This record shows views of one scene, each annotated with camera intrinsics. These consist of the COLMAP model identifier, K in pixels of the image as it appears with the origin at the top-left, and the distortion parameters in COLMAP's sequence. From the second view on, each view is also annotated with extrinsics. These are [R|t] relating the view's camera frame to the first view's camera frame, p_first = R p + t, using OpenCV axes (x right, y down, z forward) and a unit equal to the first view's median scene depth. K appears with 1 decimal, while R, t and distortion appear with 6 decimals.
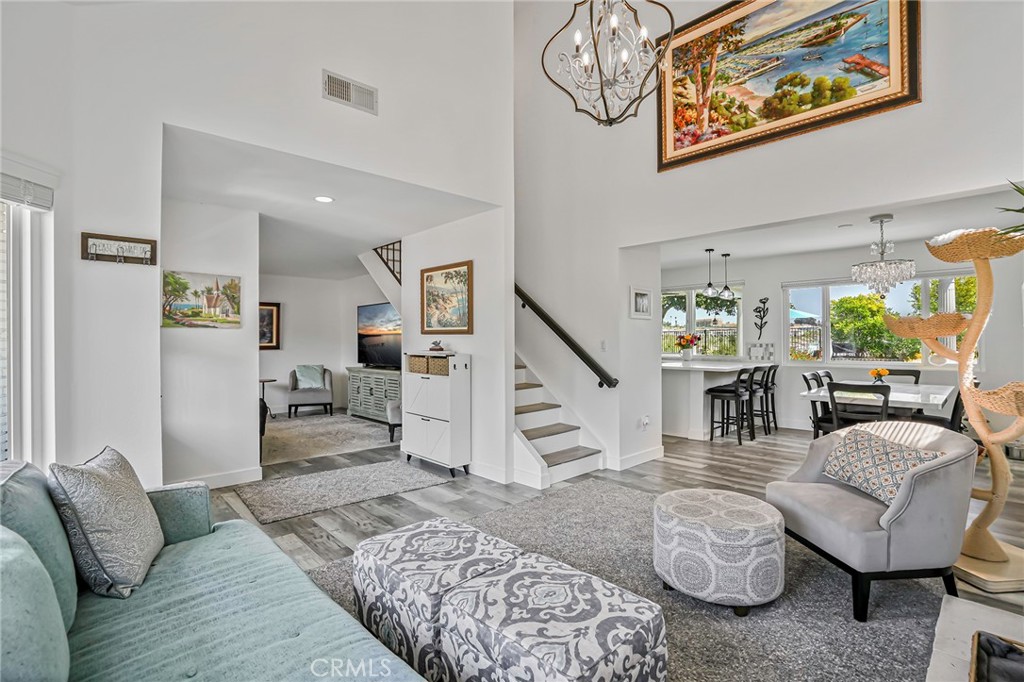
lens RADIAL K [[479.4, 0, 506.5], [0, 479.4, 340.1], [0, 0, 1]] dist [-0.029781, -0.000310]
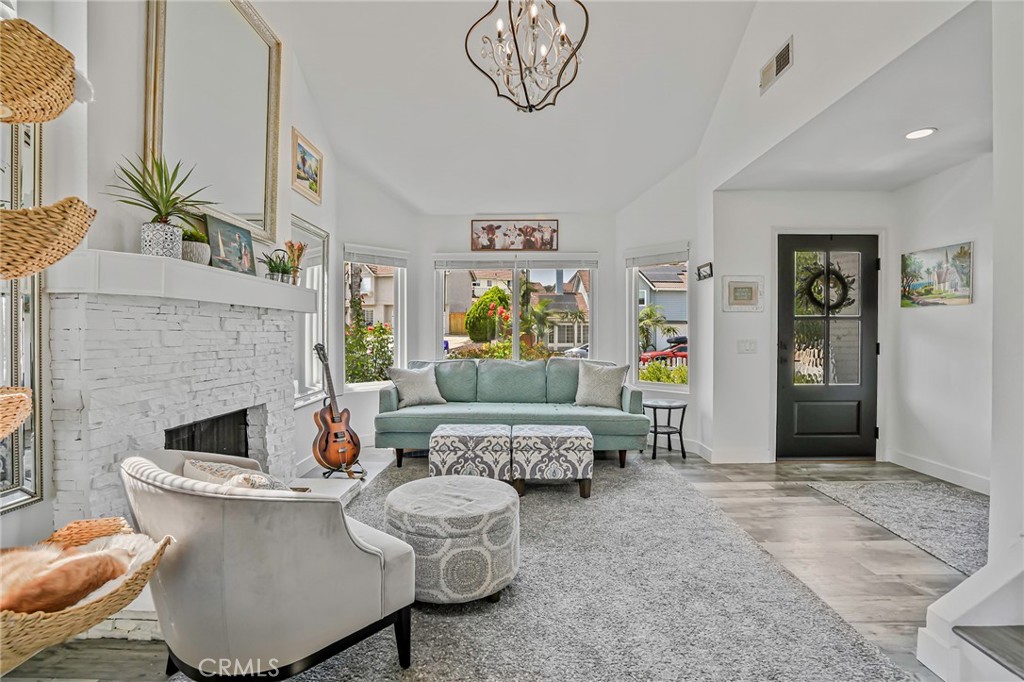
lens RADIAL K [[479.4, 0, 499.4], [0, 479.4, 336.5], [0, 0, 1]] dist [-0.029781, -0.000310]
pose [[-0.710649, 0.013222, -0.703422, 0.324833], [0.007222, 0.999908, 0.011499, 0.009663], [0.703509, 0.003092, -0.710679, 0.536175]]
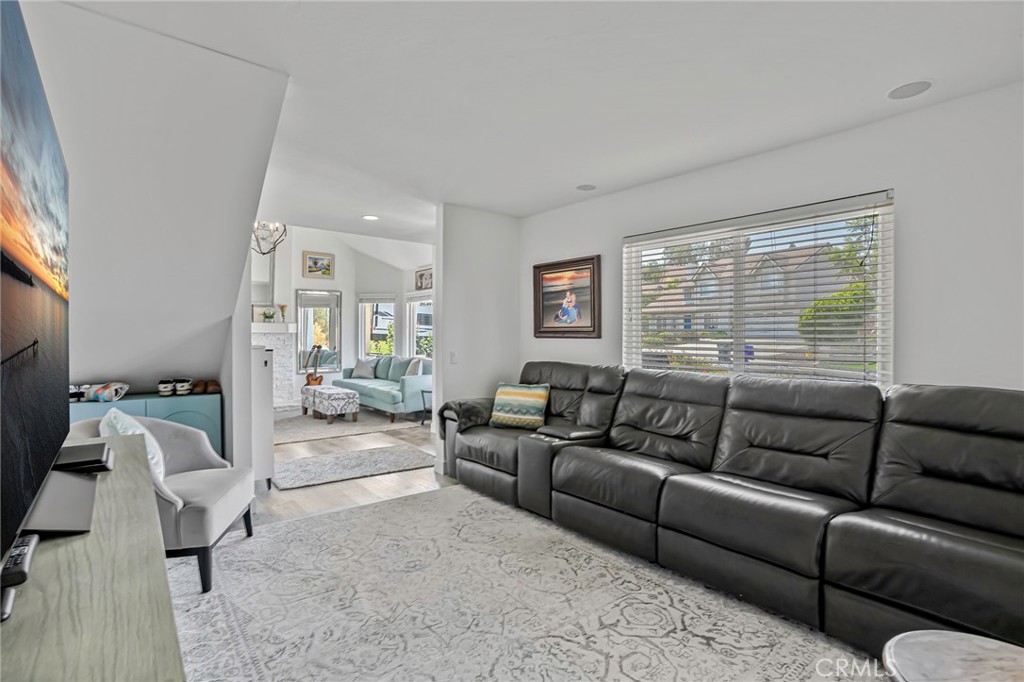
lens RADIAL K [[479.4, 0, 512.6], [0, 479.4, 336.9], [0, 0, 1]] dist [-0.029781, -0.000310]
pose [[-0.997172, 0.005195, 0.074971, -0.404856], [0.005615, 0.999970, 0.005384, 0.000833], [-0.074941, 0.005789, -0.997171, 1.106530]]
